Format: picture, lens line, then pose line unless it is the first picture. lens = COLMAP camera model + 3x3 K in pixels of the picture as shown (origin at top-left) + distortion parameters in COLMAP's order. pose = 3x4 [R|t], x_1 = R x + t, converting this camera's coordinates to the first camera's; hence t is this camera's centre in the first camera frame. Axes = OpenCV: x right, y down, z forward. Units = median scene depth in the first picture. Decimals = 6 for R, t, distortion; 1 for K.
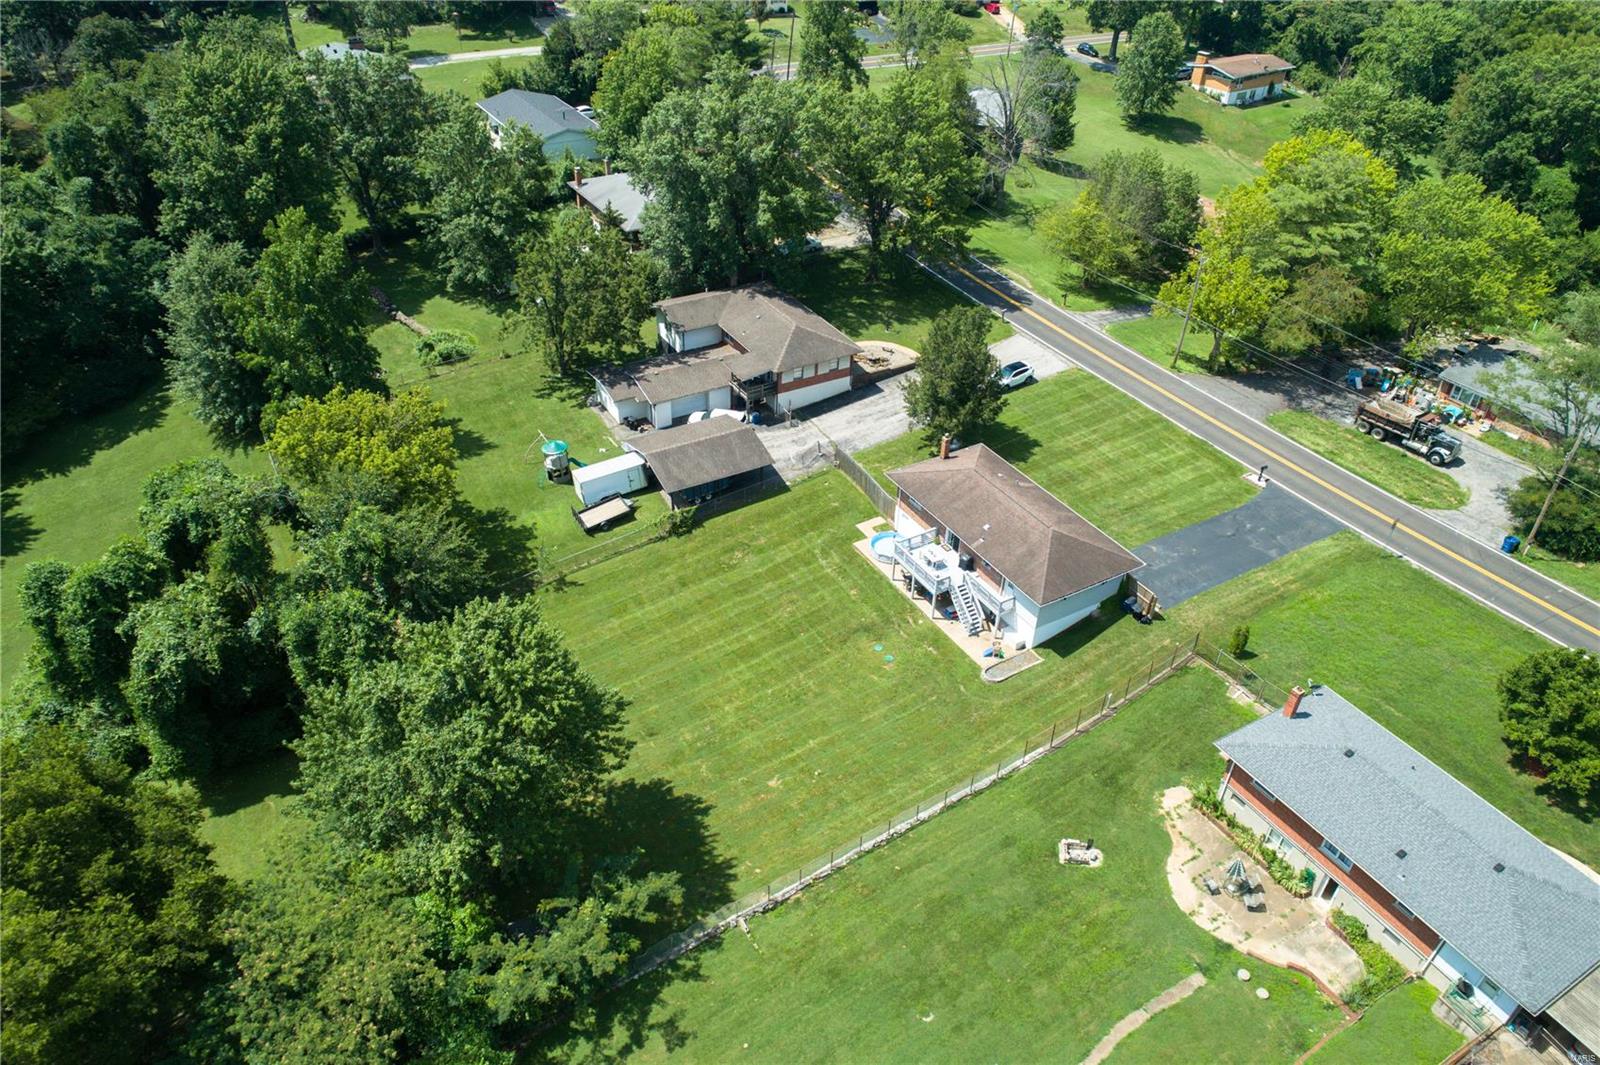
lens RADIAL K [[1069.6, 0, 800.0], [0, 1069.6, 532.5], [0, 0, 1]] dist [-0.001654, 0.004716]
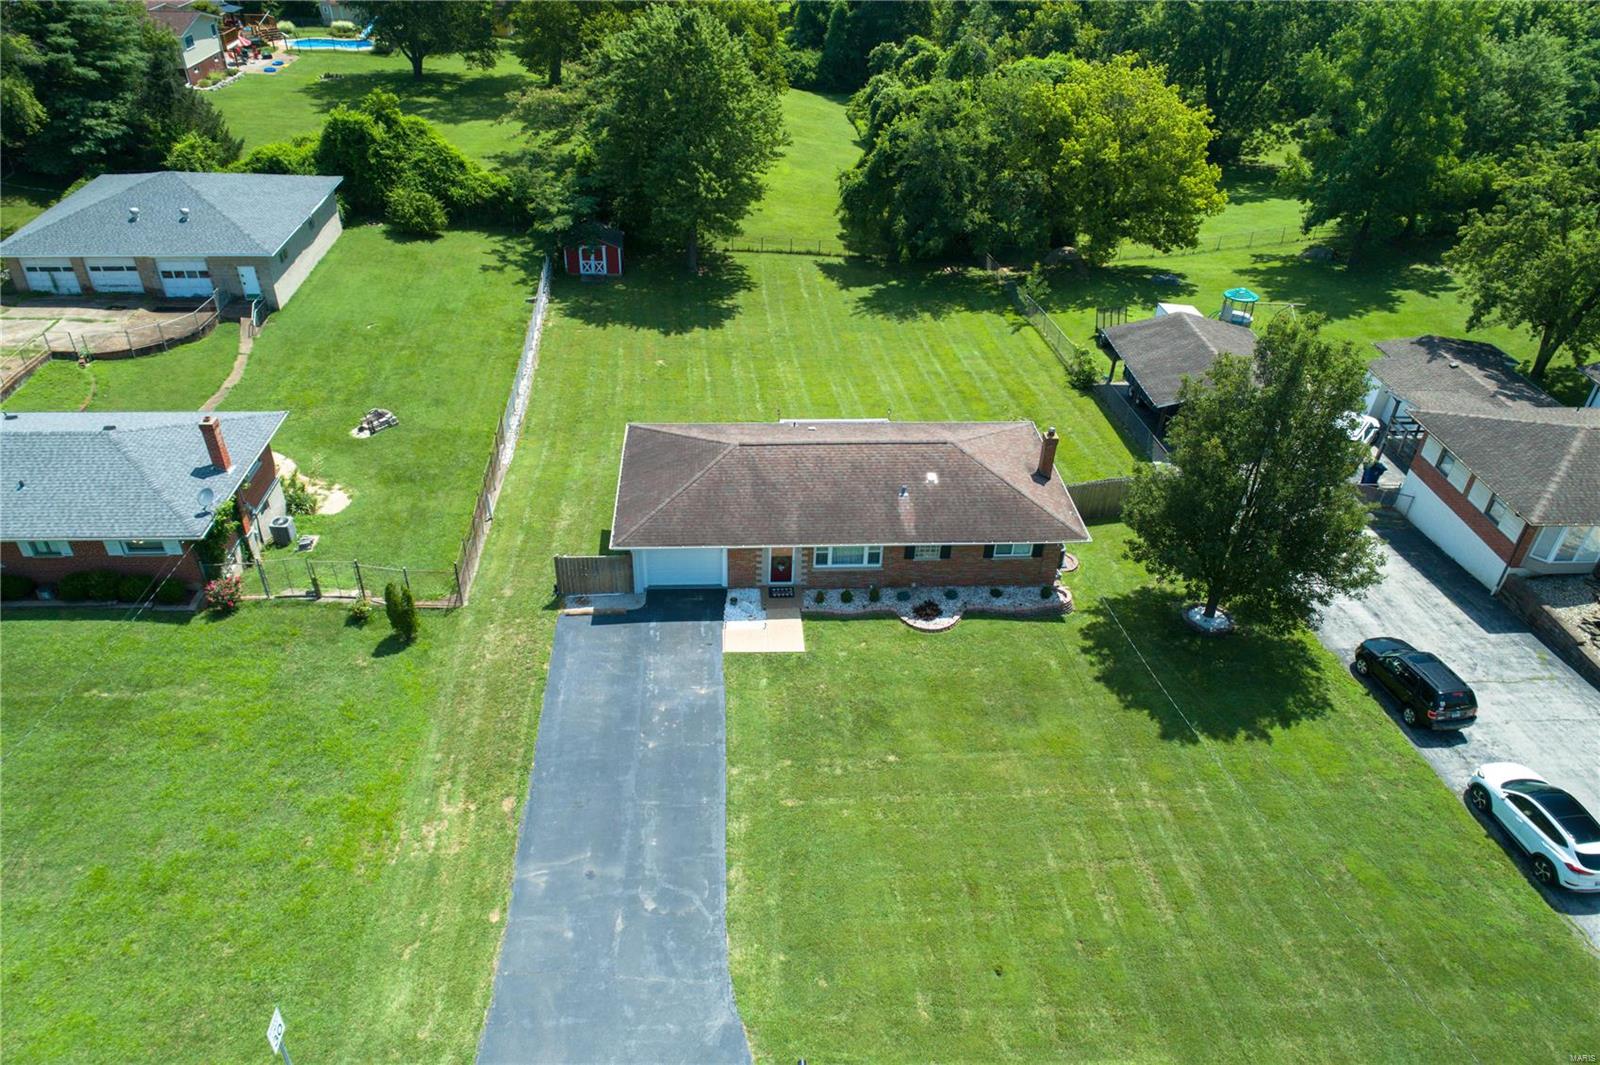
lens RADIAL K [[1069.6, 0, 800.0], [0, 1069.6, 532.5], [0, 0, 1]] dist [-0.001654, 0.004716]
pose [[-0.443893, 0.501752, -0.742431, 0.955253], [-0.543225, 0.508247, 0.668275, -0.556614], [0.712647, 0.699950, 0.046957, 1.455866]]
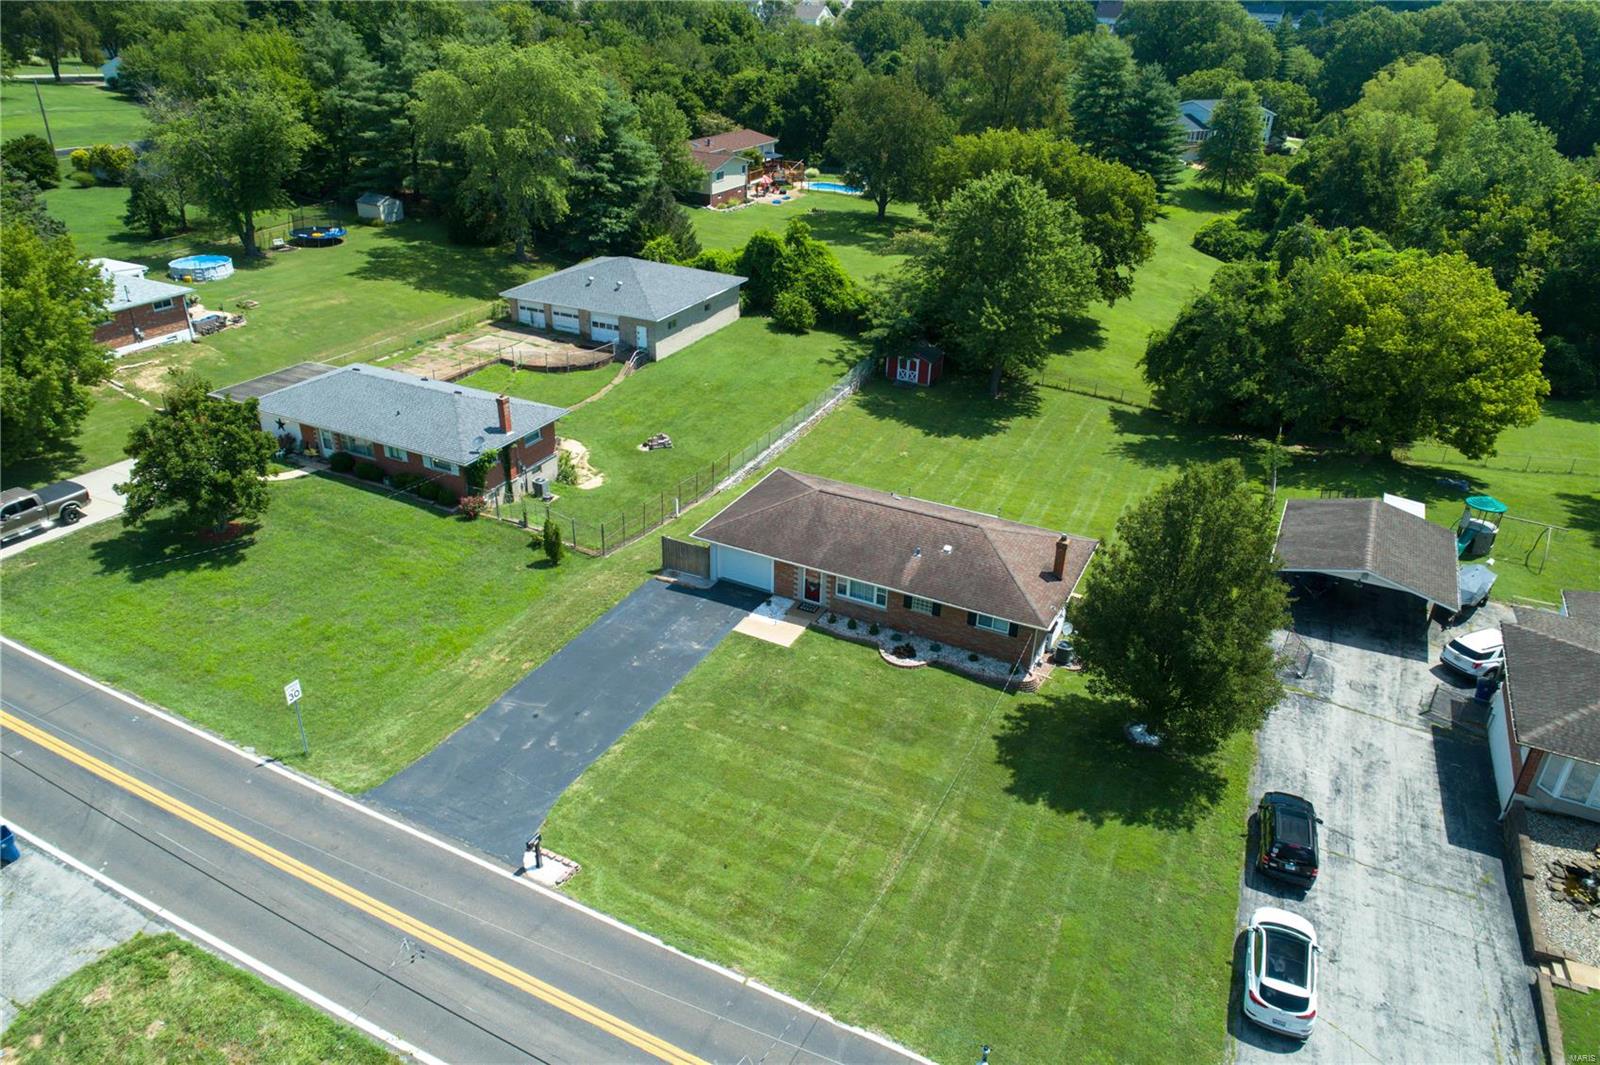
lens RADIAL K [[1069.6, 0, 800.0], [0, 1069.6, 532.5], [0, 0, 1]] dist [-0.001654, 0.004716]
pose [[-0.835254, 0.241931, -0.493781, 0.872326], [-0.335016, 0.488179, 0.805882, -0.831007], [0.436021, 0.838541, -0.326703, 1.781444]]
